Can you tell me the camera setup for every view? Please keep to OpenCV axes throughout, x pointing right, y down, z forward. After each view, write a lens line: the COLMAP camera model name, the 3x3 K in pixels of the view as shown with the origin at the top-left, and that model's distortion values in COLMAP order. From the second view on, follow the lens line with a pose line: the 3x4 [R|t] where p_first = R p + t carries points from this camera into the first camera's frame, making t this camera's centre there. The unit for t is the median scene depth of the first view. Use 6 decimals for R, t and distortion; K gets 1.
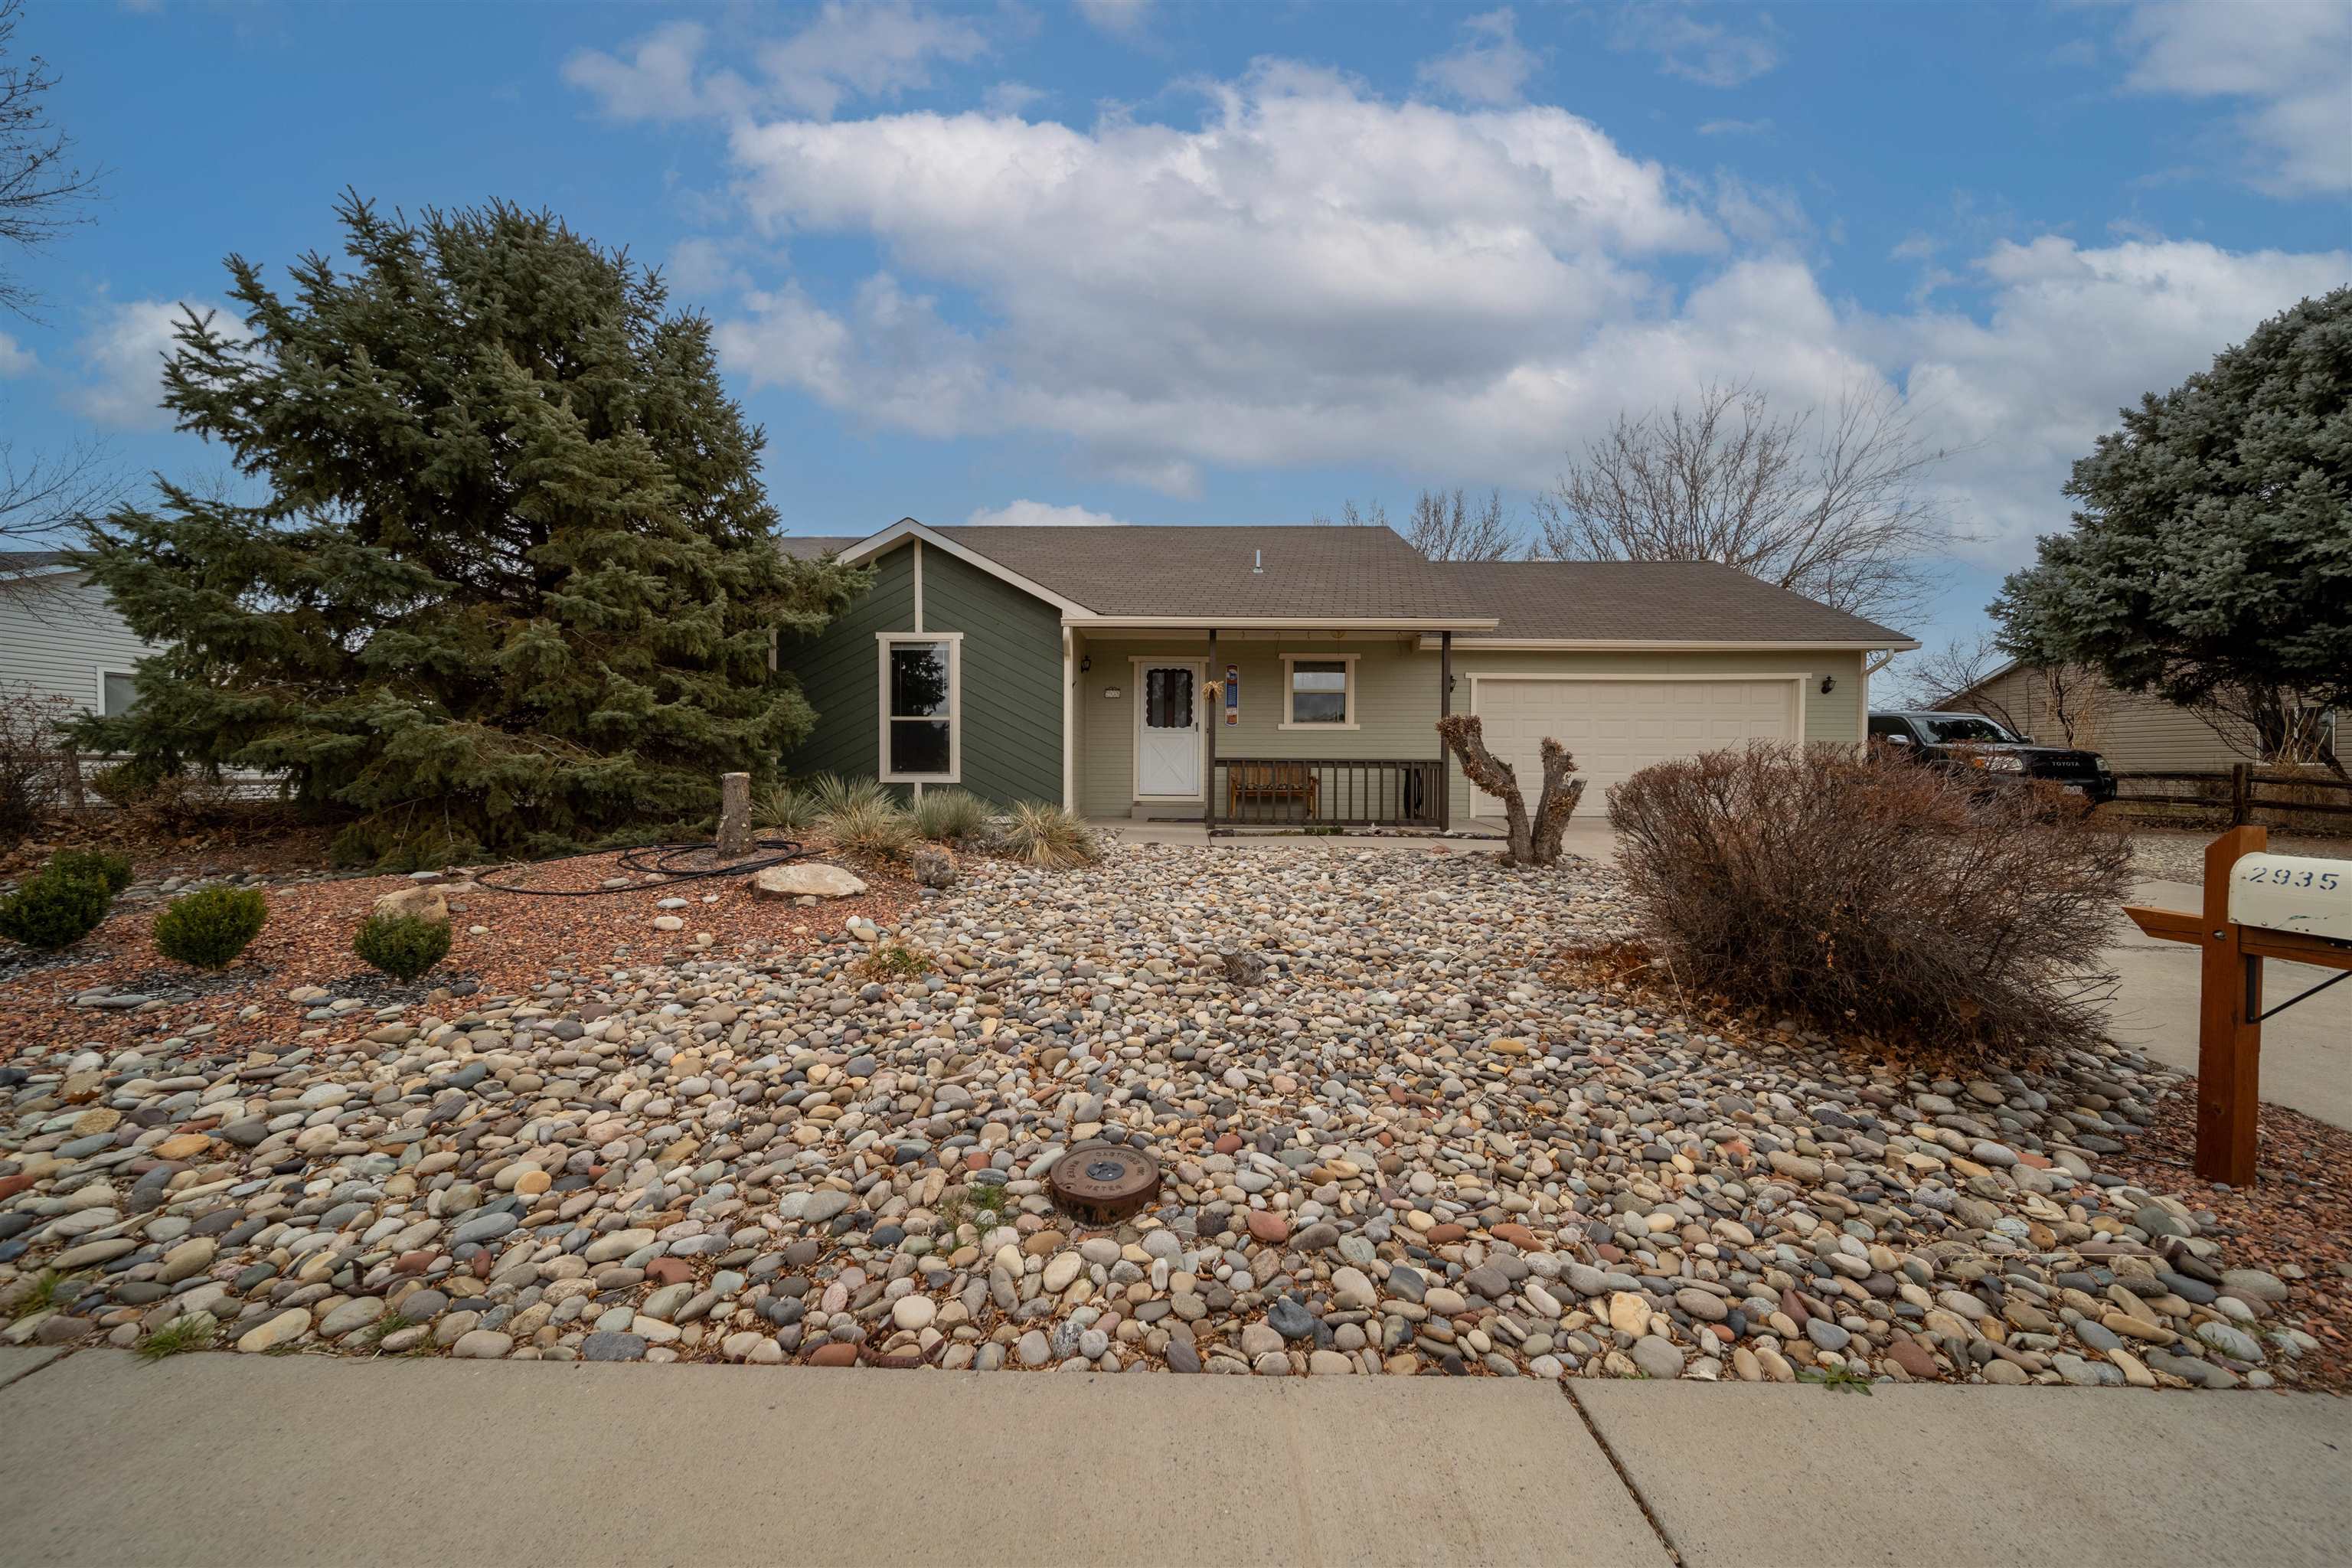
lens RADIAL K [[863.2, 0, 1176.0], [0, 863.2, 784.0], [0, 0, 1]] dist [0.006909, 0.000201]
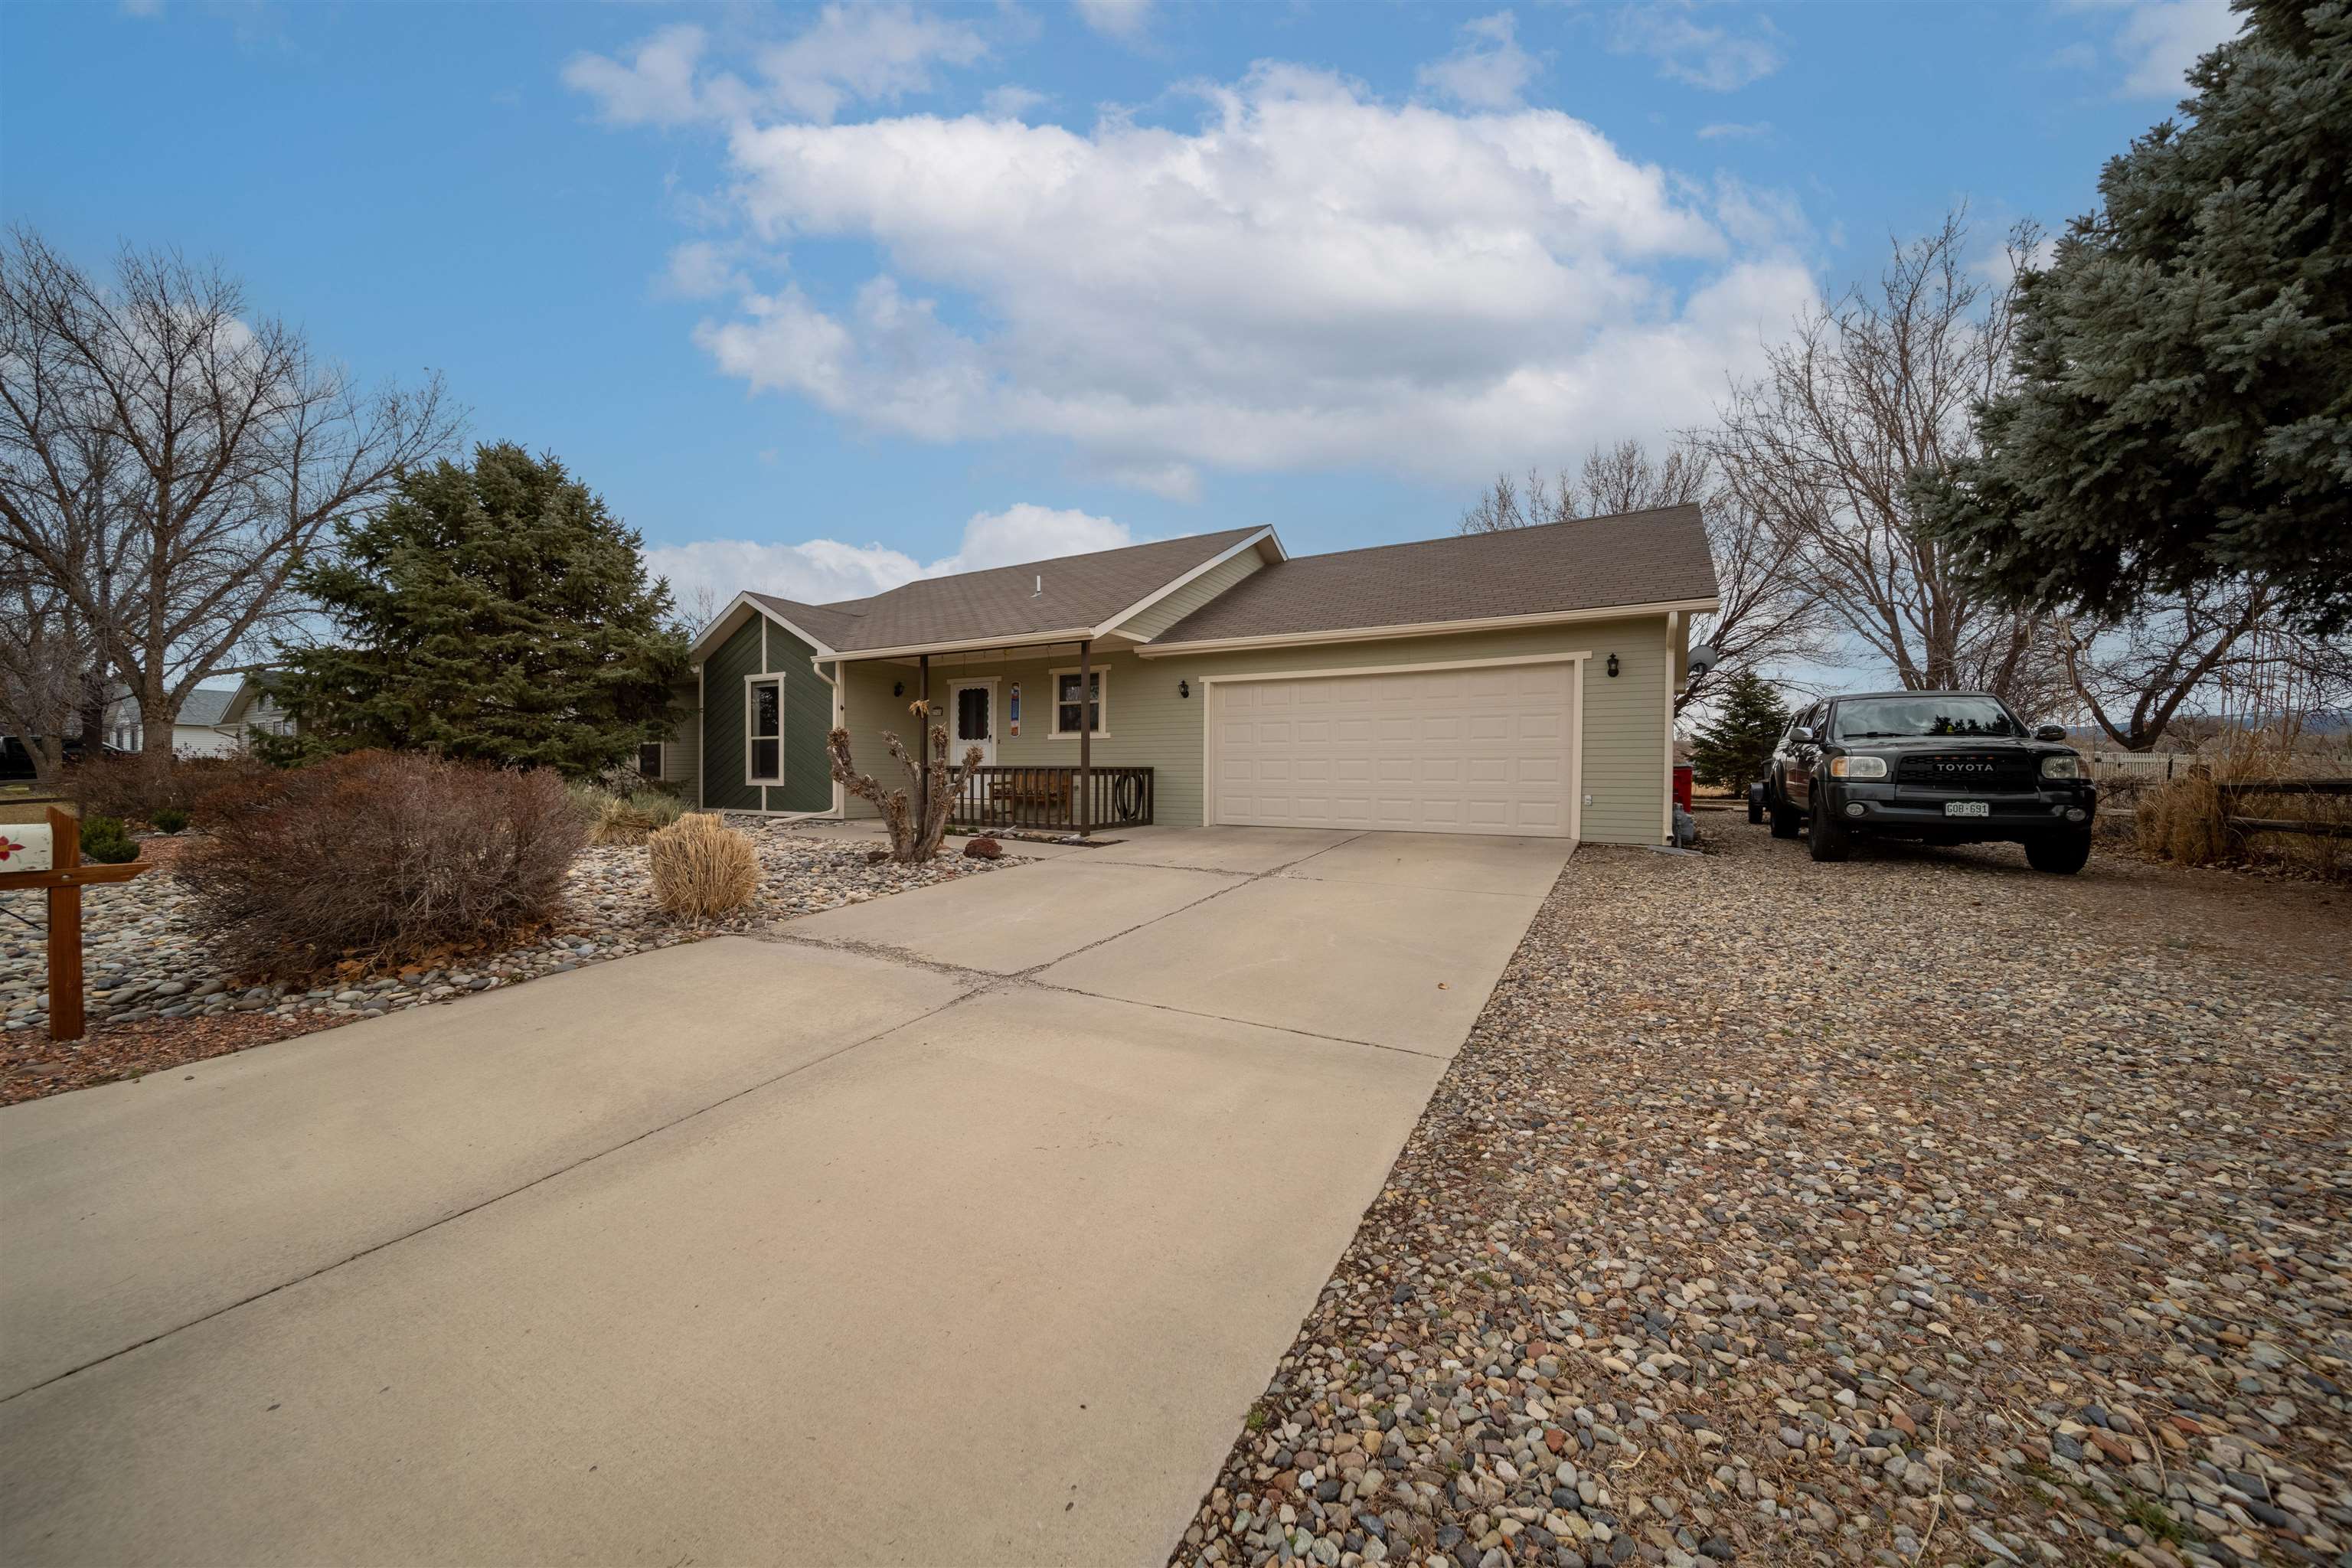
lens RADIAL K [[863.2, 0, 1176.0], [0, 863.2, 784.0], [0, 0, 1]] dist [0.006909, 0.000201]
pose [[0.861132, 0.004103, -0.508366, 0.816998], [-0.010360, 0.999901, -0.009478, 0.001548], [0.508277, 0.013428, 0.861089, 0.151031]]
